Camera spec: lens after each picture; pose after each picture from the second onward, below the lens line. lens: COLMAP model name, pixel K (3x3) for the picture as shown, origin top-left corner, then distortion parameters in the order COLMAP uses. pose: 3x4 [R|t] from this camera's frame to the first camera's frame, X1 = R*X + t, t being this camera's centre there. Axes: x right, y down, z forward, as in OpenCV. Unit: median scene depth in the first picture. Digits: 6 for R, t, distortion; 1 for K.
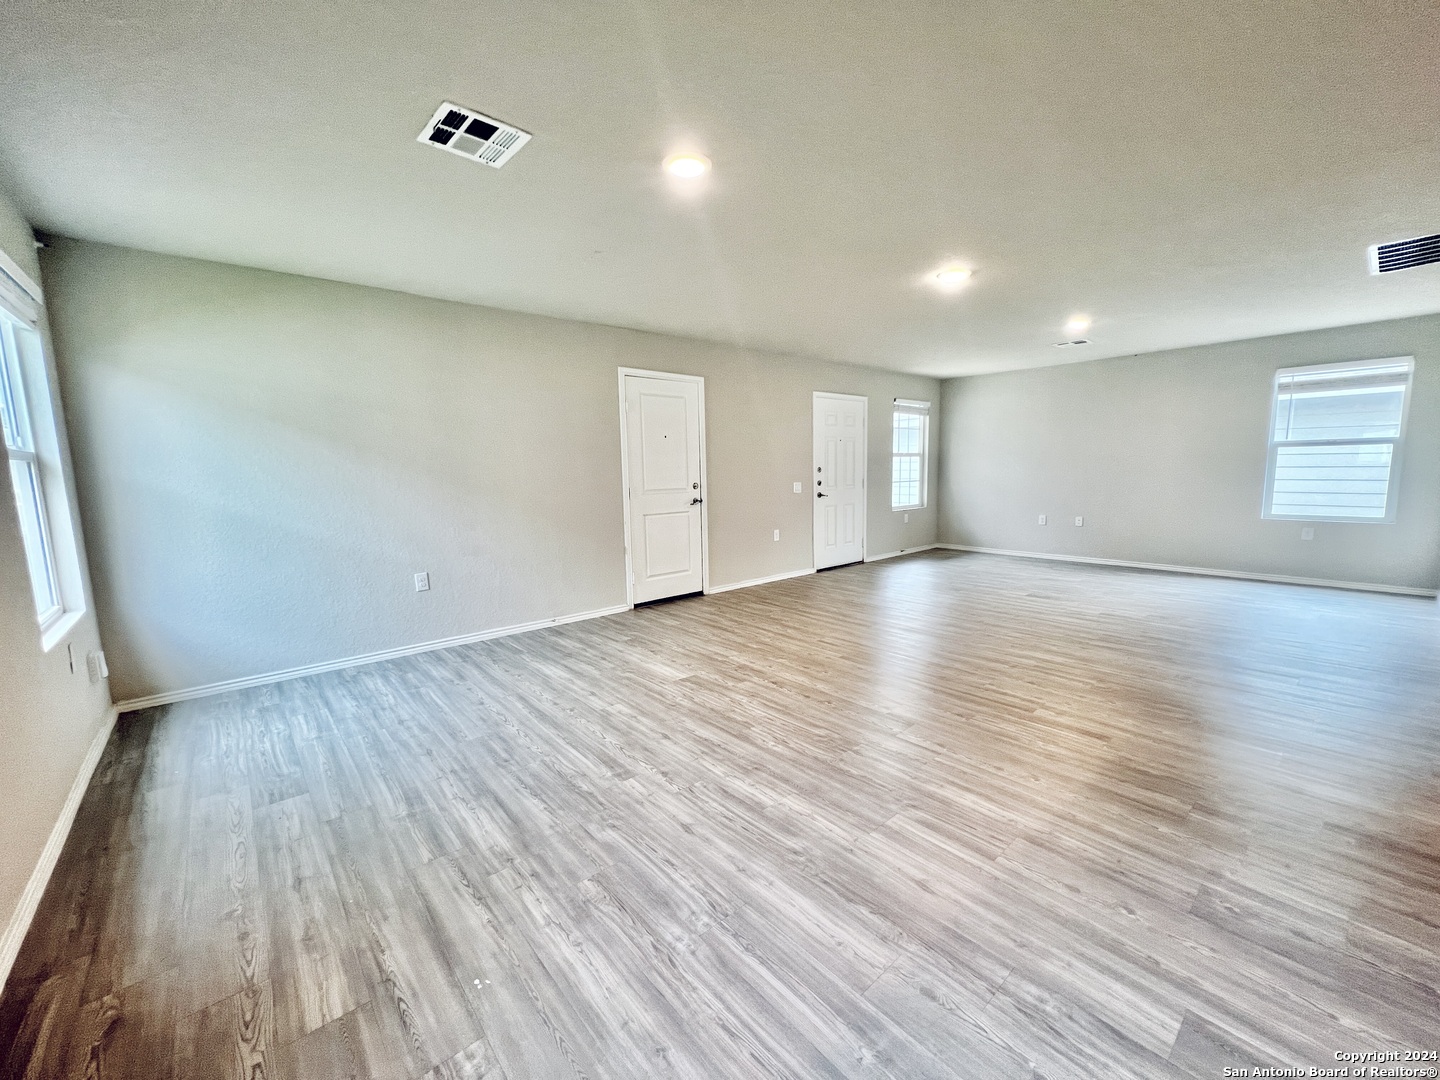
lens RADIAL K [[578.1, 0, 720.0], [0, 578.1, 540.0], [0, 0, 1]] dist [-0.002727, 0.000376]
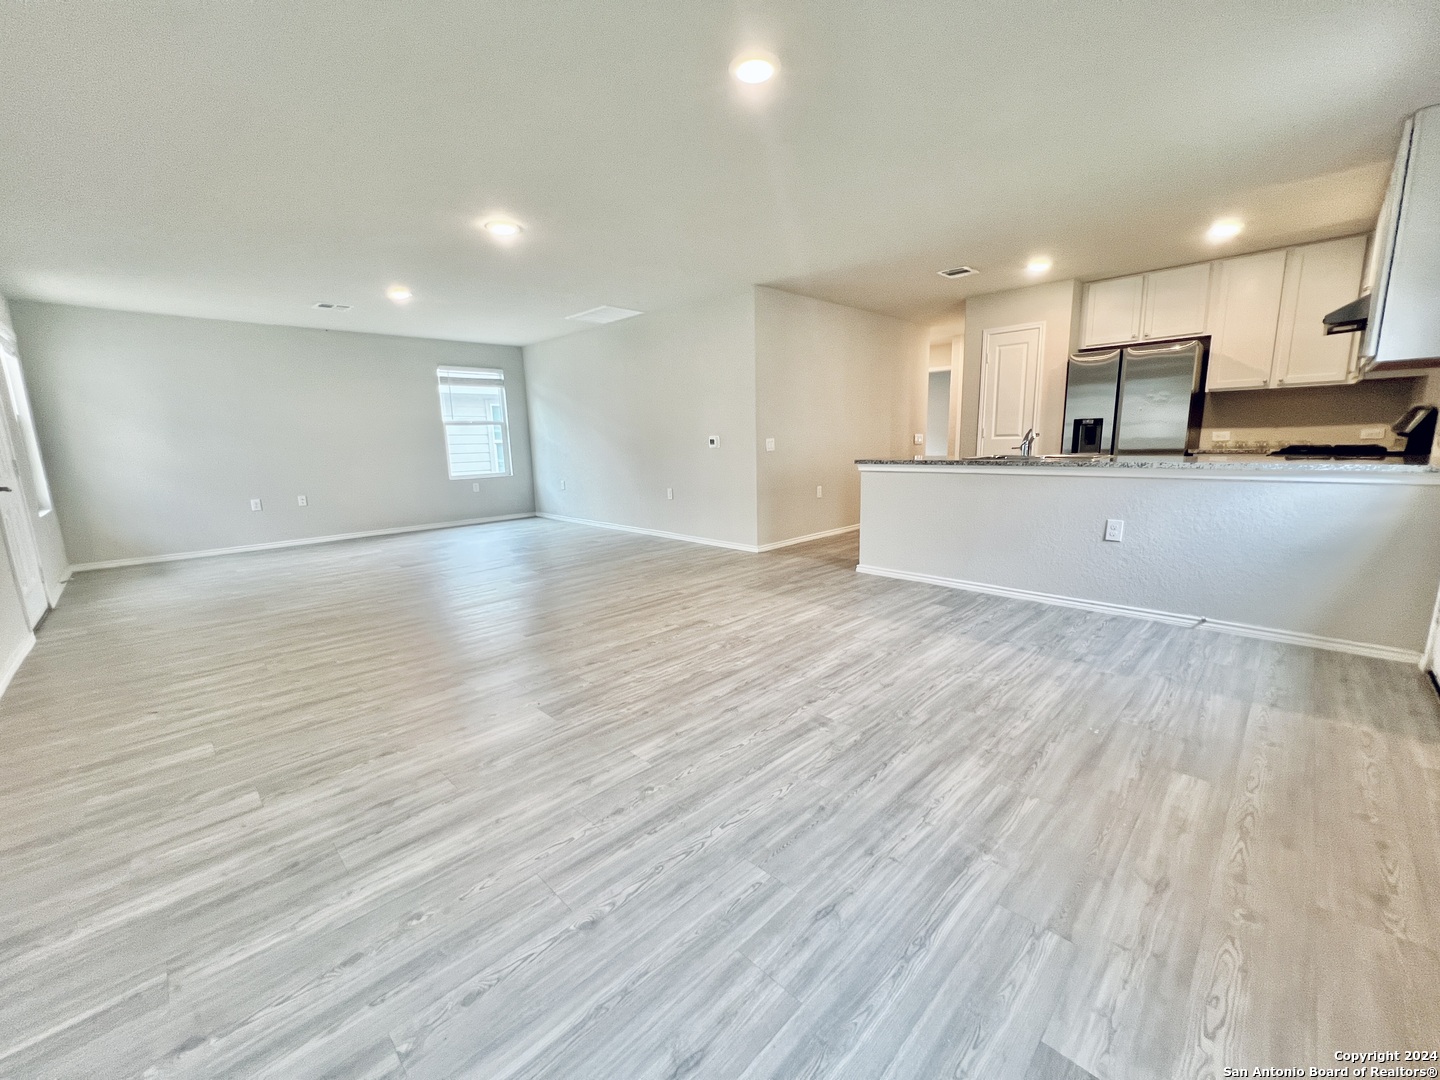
lens RADIAL K [[578.1, 0, 720.0], [0, 578.1, 540.0], [0, 0, 1]] dist [-0.002727, 0.000376]
pose [[-0.065603, -0.154685, 0.985783, -0.919773], [0.151498, 0.974915, 0.163061, -0.053080], [-0.986278, 0.160042, -0.040523, 1.021682]]
